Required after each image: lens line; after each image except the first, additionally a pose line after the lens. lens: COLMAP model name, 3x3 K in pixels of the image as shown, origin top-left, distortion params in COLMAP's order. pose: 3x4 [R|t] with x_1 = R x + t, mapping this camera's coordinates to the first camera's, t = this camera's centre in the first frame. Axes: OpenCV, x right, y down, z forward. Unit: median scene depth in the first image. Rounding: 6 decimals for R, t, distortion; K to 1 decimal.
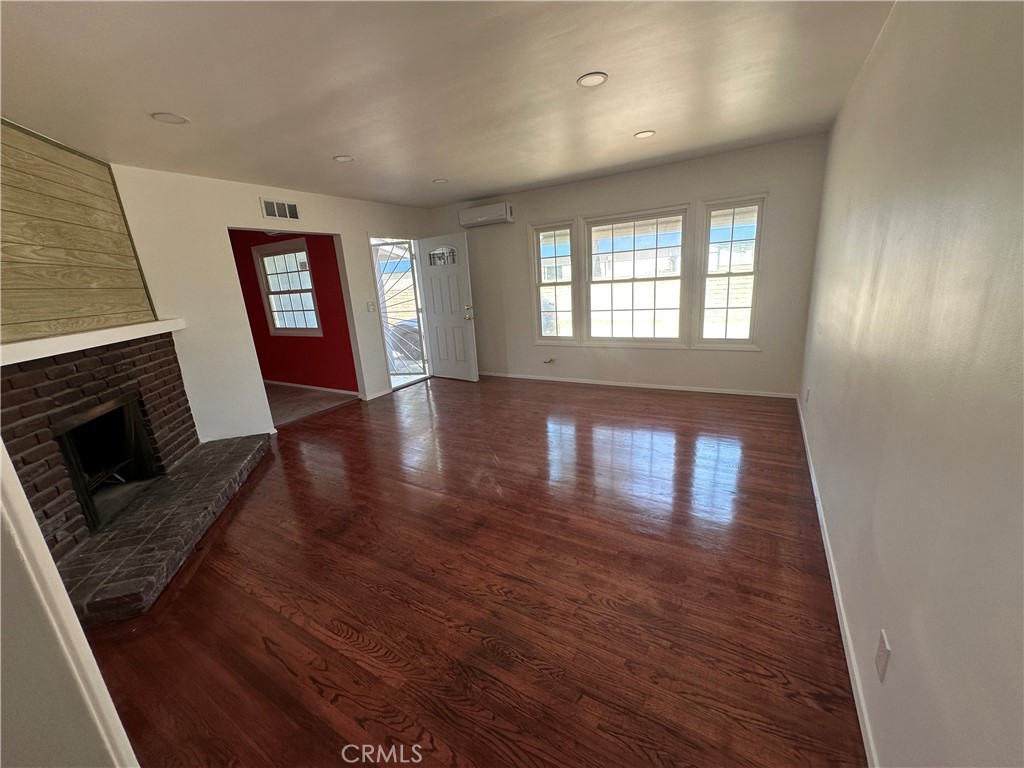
lens RADIAL K [[410.0, 0, 513.2], [0, 410.0, 383.4], [0, 0, 1]] dist [-0.001675, -0.000222]
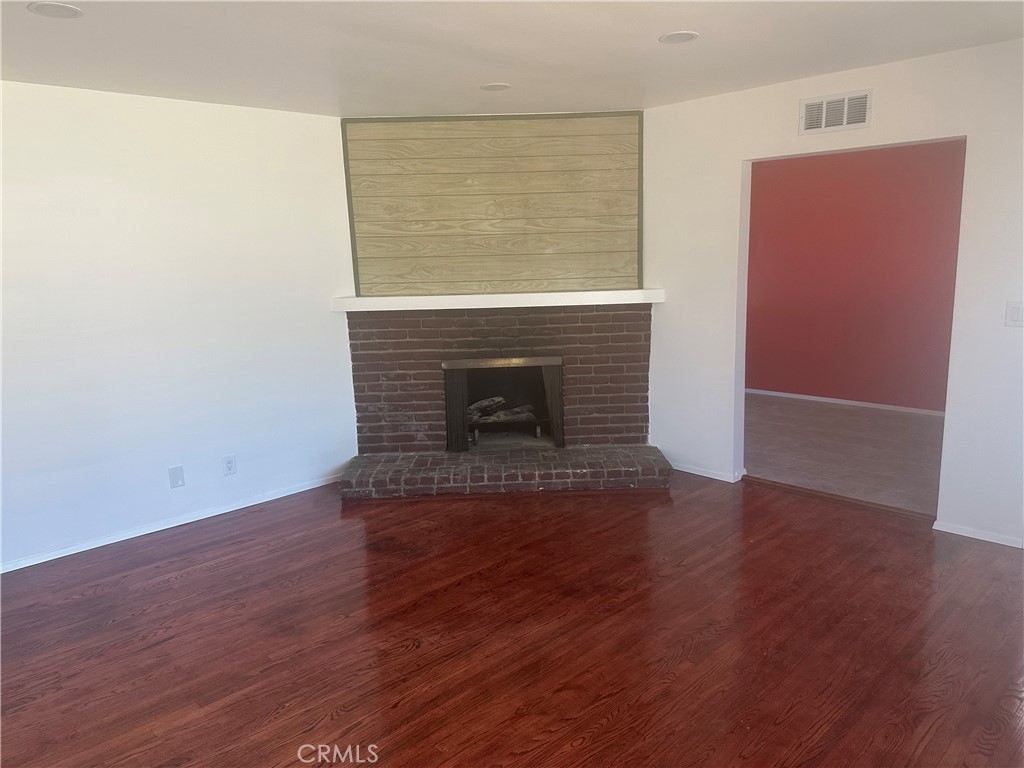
lens RADIAL K [[718.4, 0, 514.9], [0, 718.4, 383.8], [0, 0, 1]] dist [0.120818, -0.191385]
pose [[-0.258442, 0.251250, -0.932781, 0.805974], [-0.196319, 0.931776, 0.305372, -0.469360], [0.945868, 0.262044, -0.191485, 1.361118]]
